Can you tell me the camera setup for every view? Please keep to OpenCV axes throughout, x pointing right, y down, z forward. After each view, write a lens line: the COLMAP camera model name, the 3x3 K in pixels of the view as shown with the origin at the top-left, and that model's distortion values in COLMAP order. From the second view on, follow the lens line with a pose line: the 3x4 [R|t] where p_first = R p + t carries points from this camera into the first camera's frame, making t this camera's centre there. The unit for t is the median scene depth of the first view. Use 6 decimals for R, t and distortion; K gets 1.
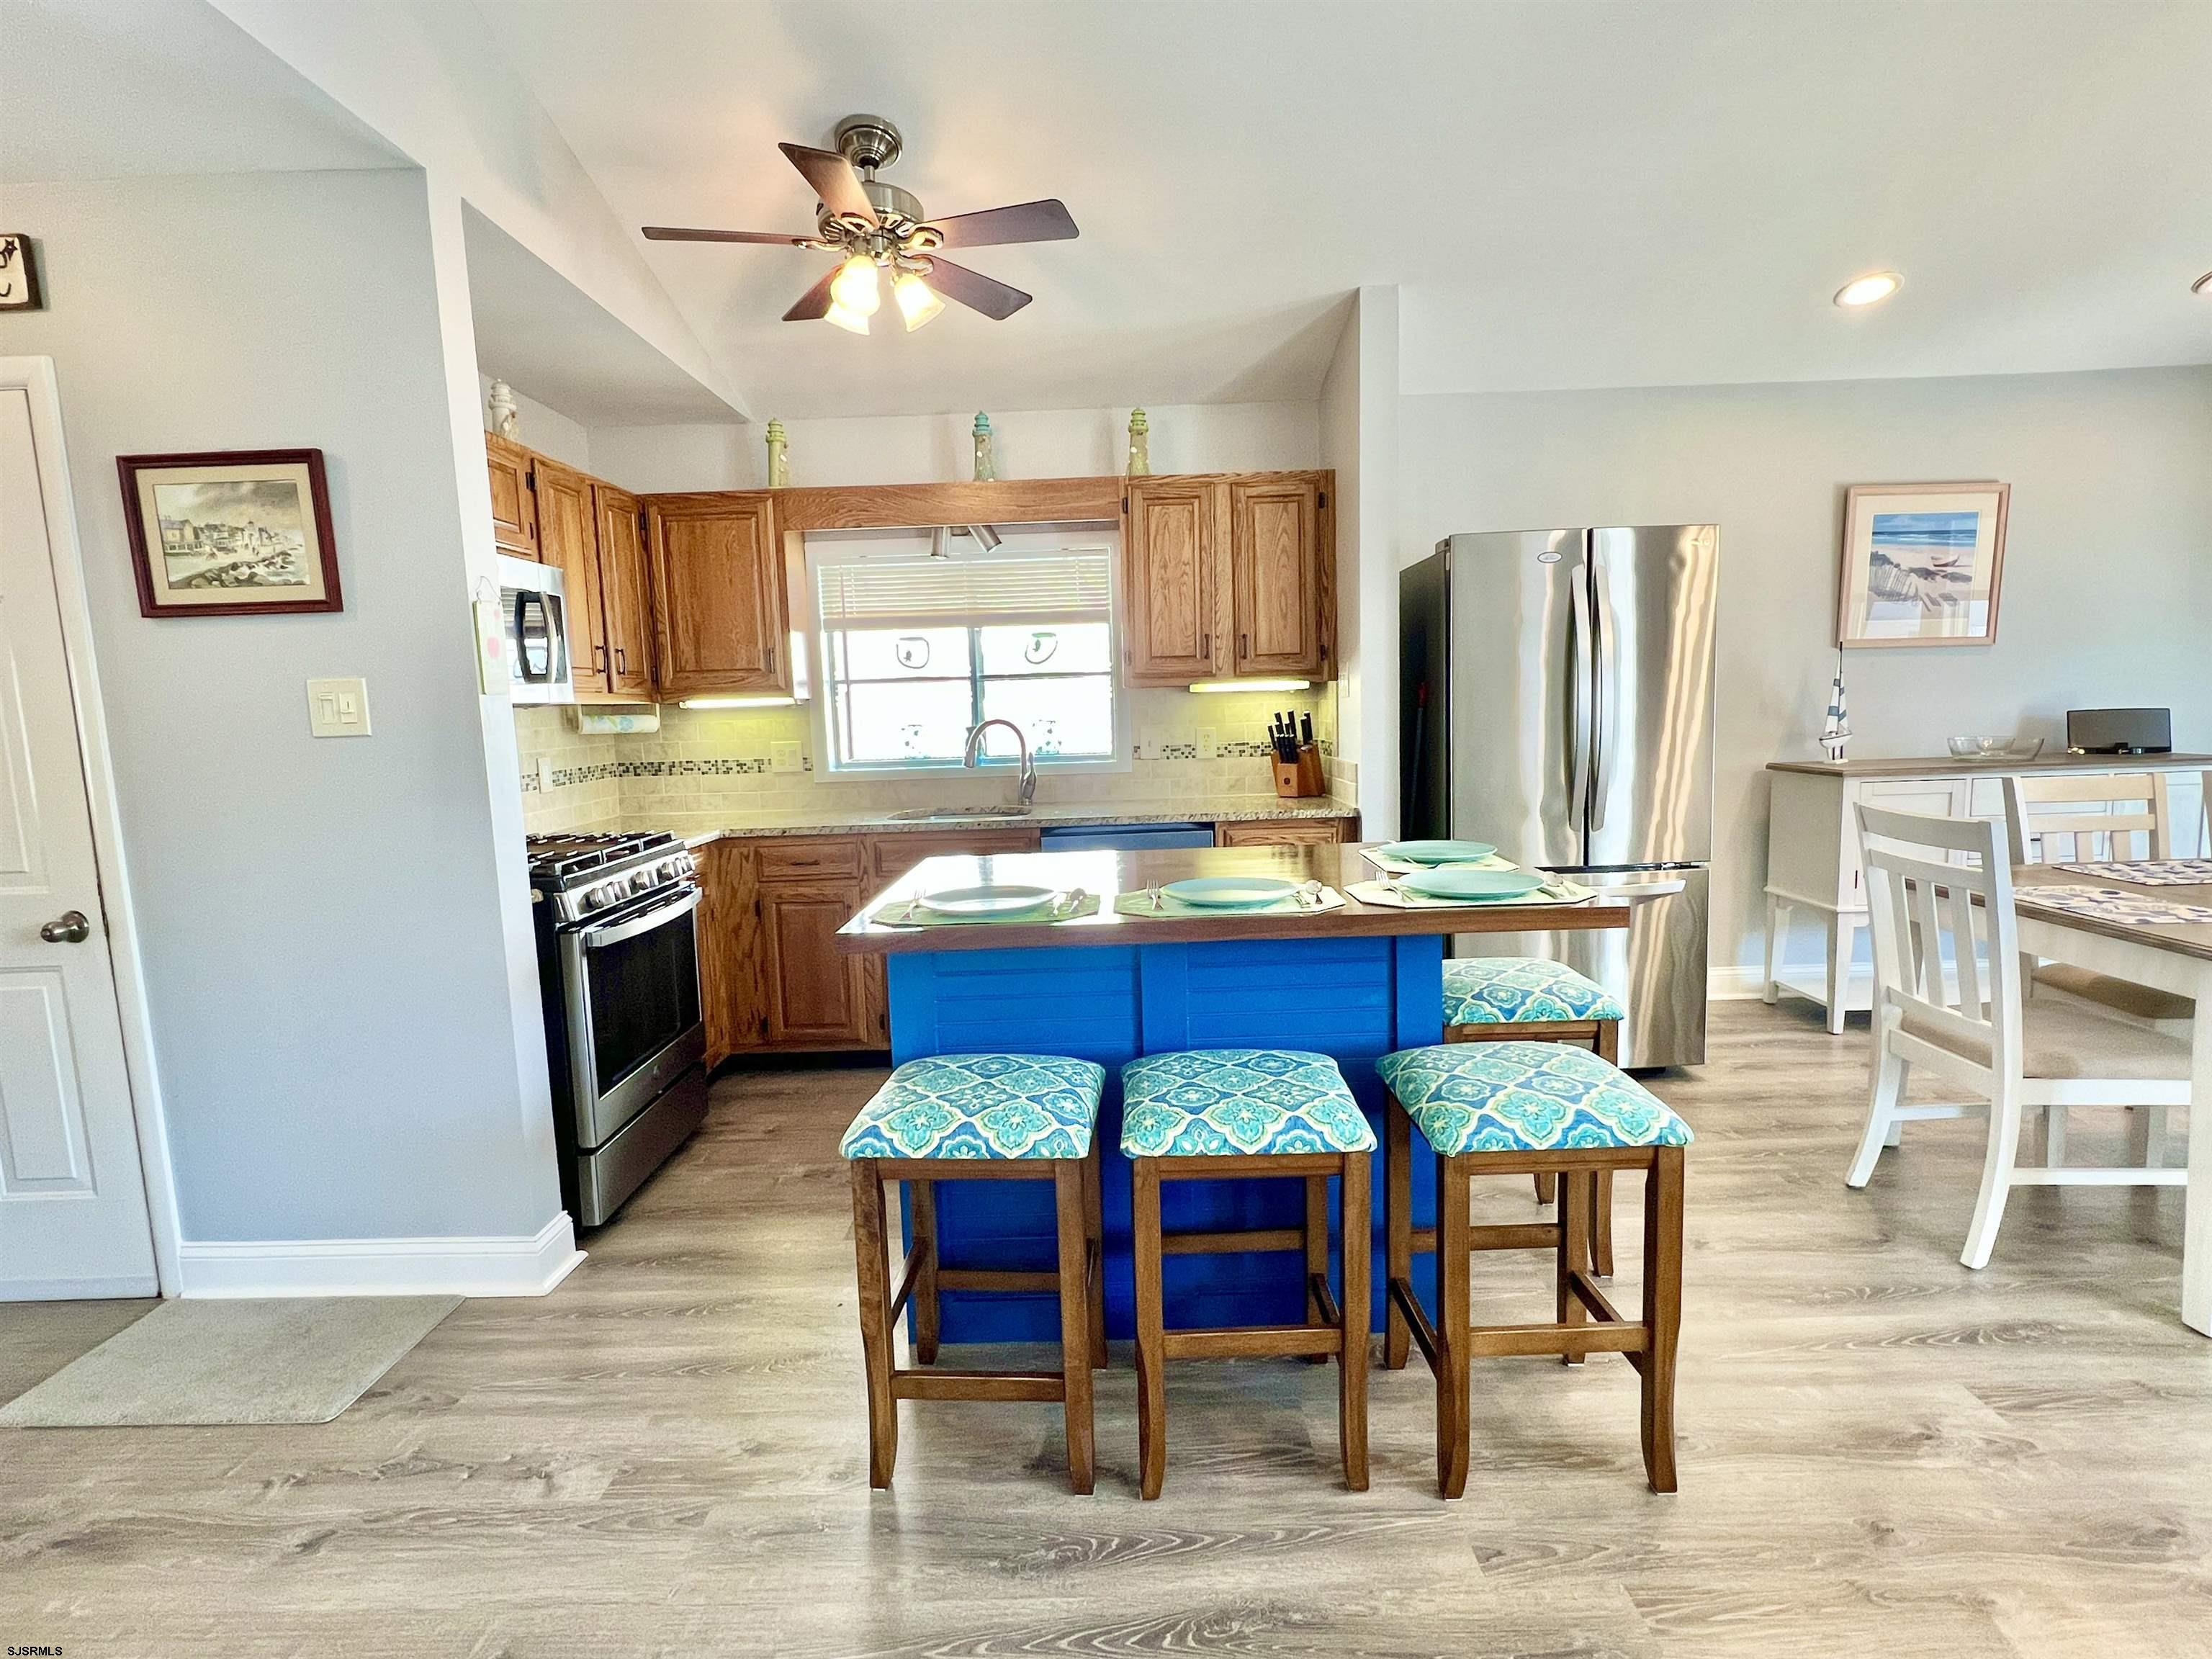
lens RADIAL K [[1088.9, 0, 1099.8], [0, 1088.9, 831.0], [0, 0, 1]] dist [-0.000495, 0.000402]
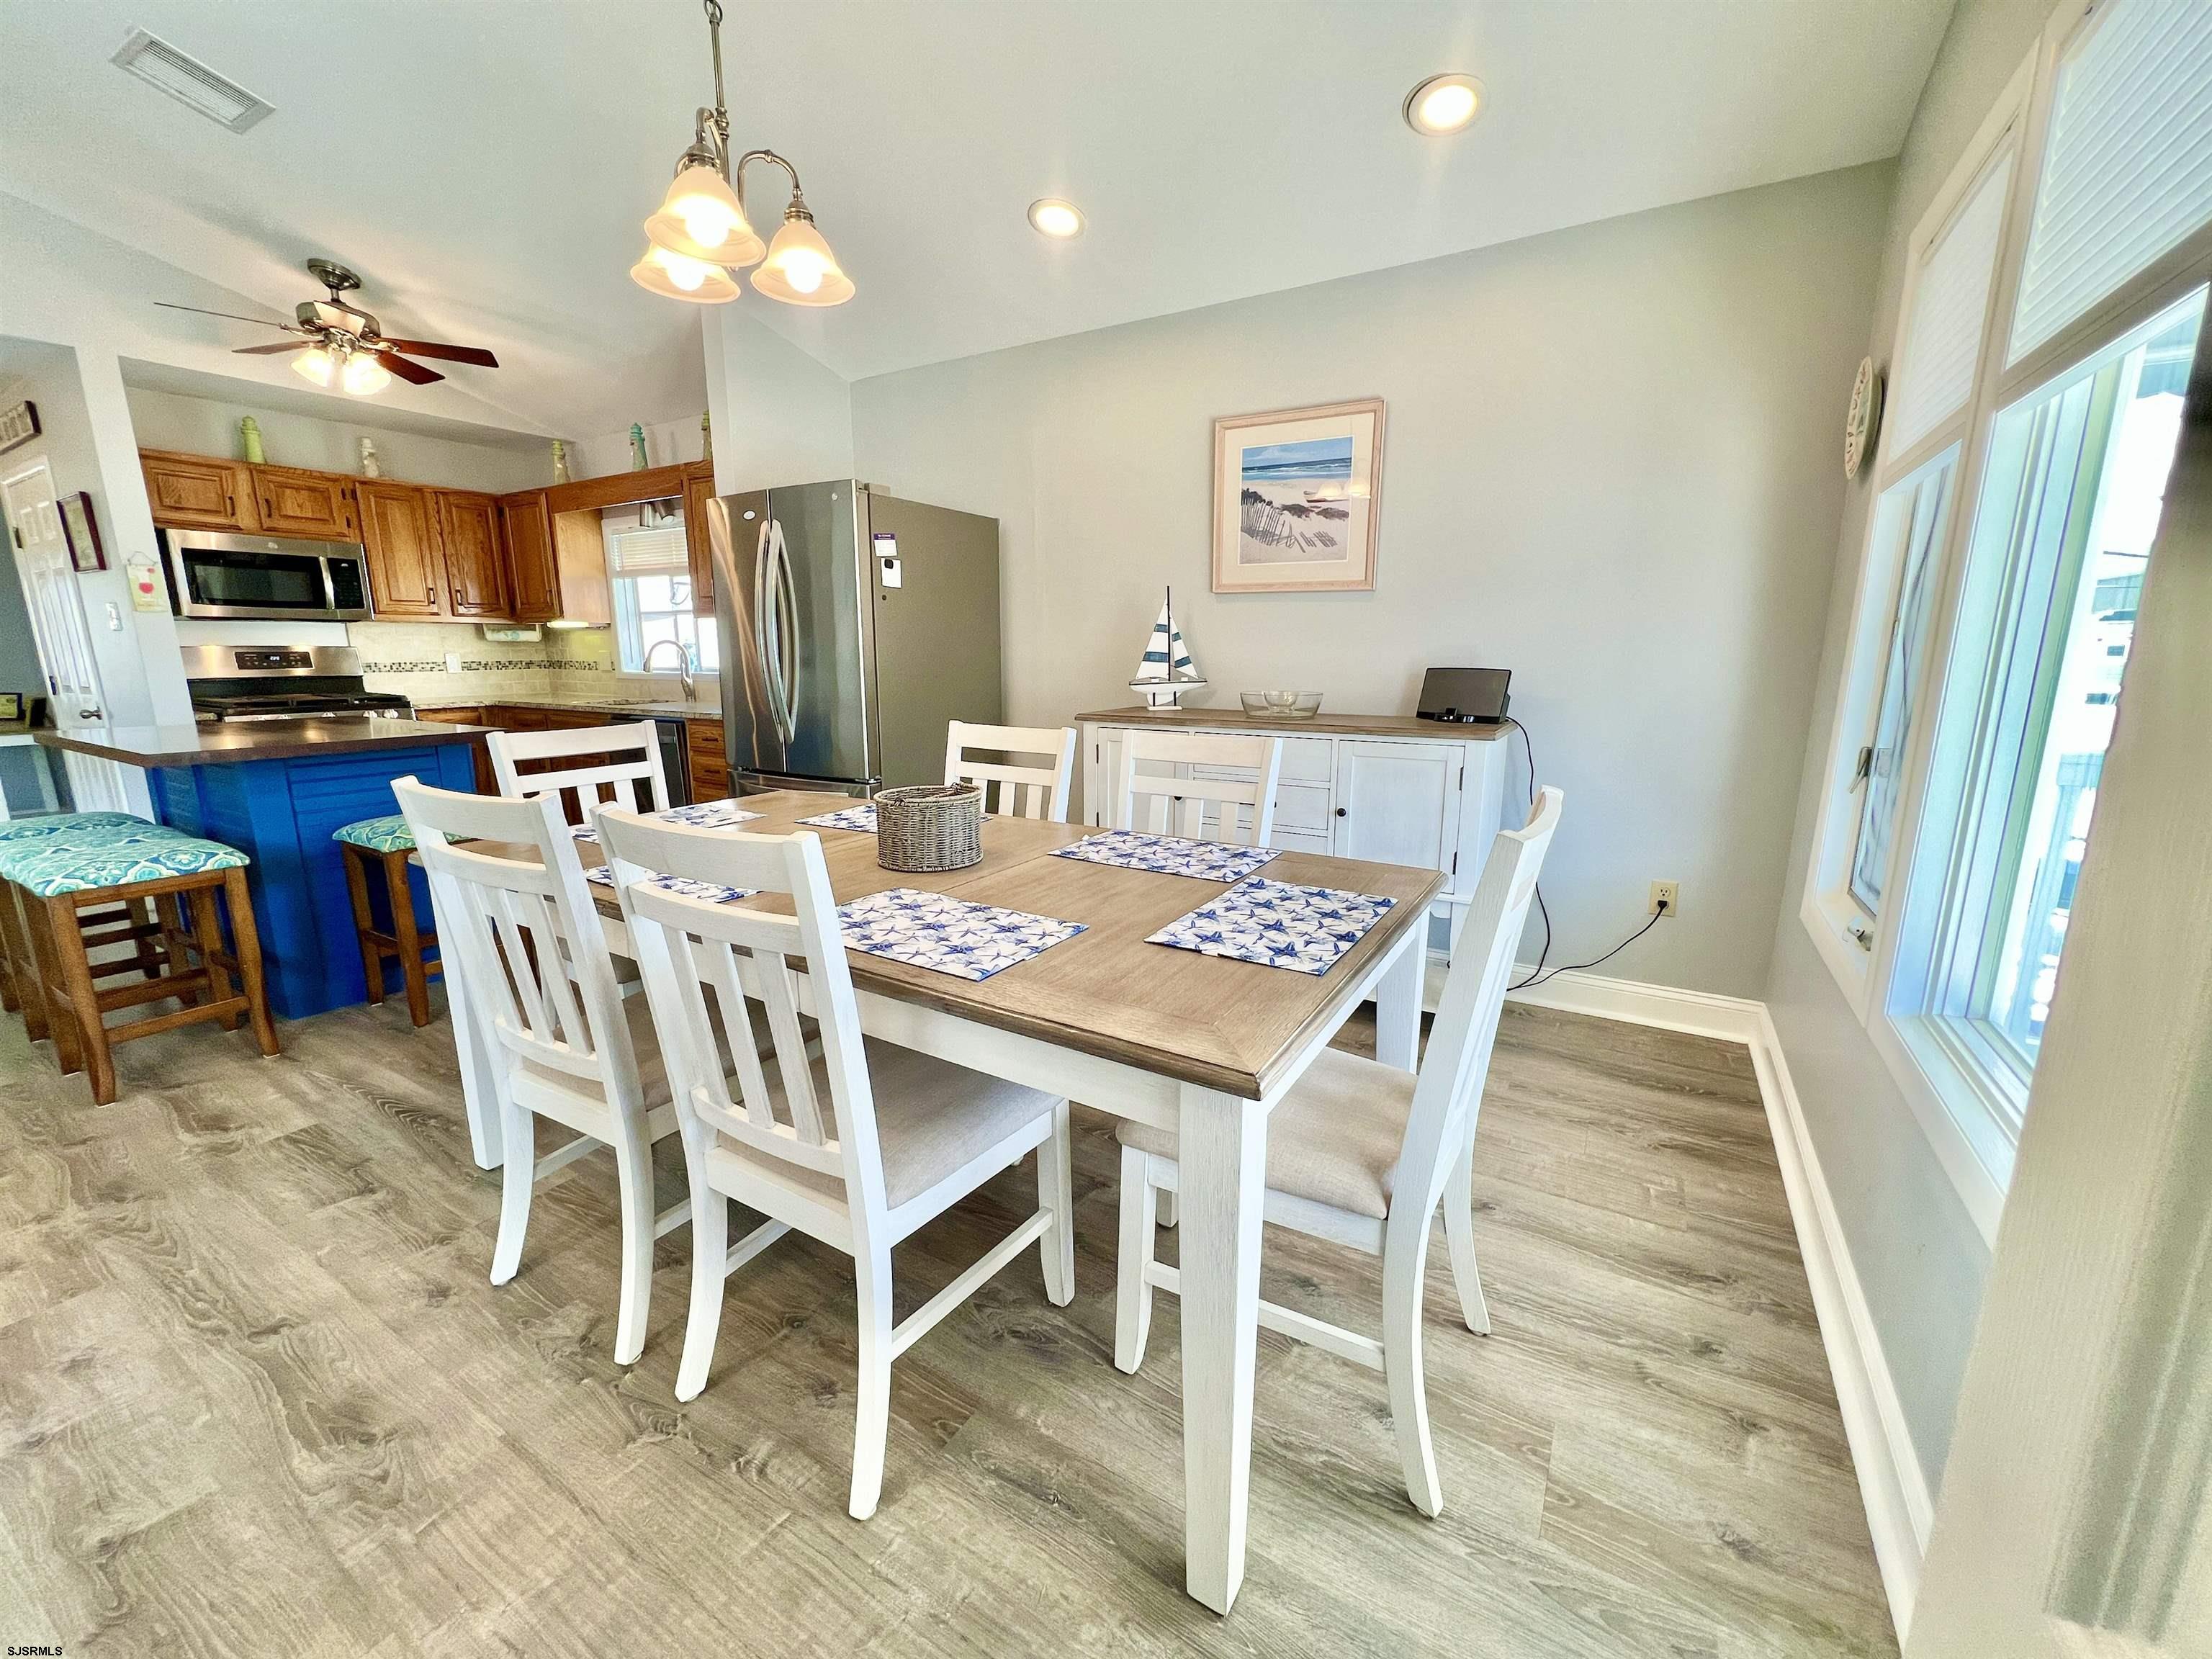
lens RADIAL K [[885.3, 0, 1101.4], [0, 885.3, 826.6], [0, 0, 1]] dist [-0.000929, 0.000616]
pose [[0.859761, 0.134461, -0.492678, 1.094250], [-0.088863, 0.989389, 0.114951, -0.046417], [0.502906, -0.055049, 0.862586, 0.273183]]
